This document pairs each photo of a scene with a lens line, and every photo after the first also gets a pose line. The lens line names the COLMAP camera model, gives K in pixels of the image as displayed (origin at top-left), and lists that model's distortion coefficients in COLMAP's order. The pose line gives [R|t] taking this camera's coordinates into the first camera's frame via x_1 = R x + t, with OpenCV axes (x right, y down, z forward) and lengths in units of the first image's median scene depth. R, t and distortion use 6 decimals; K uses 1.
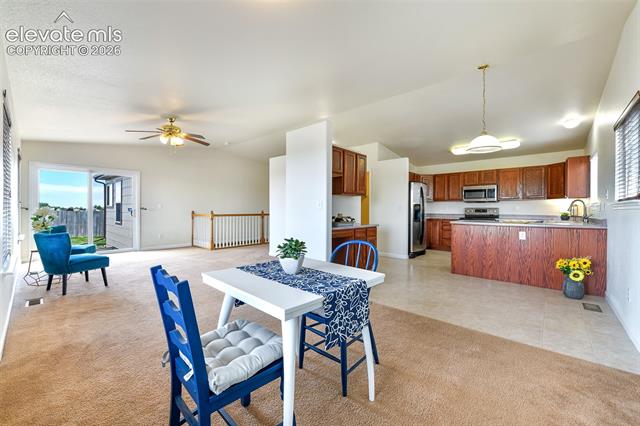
lens RADIAL K [[268.3, 0, 319.1], [0, 268.3, 213.4], [0, 0, 1]] dist [-0.002751, -0.000329]
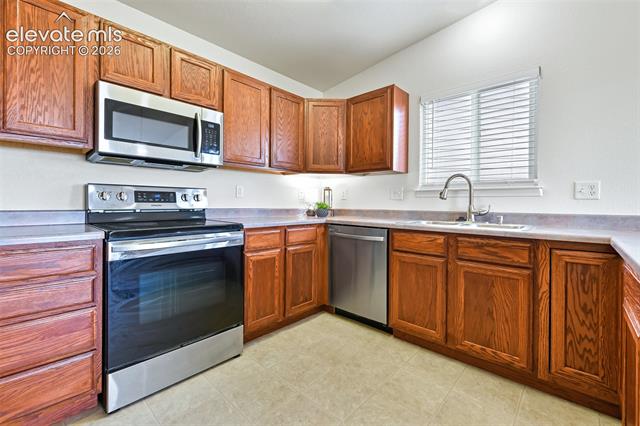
lens RADIAL K [[276.6, 0, 310.9], [0, 276.6, 201.8], [0, 0, 1]] dist [0.002401, -0.001018]
pose [[0.006323, 0.001675, 0.999979, 0.375489], [0.006652, 0.999976, -0.001717, -0.003042], [-0.999958, 0.006662, 0.006312, 0.982584]]
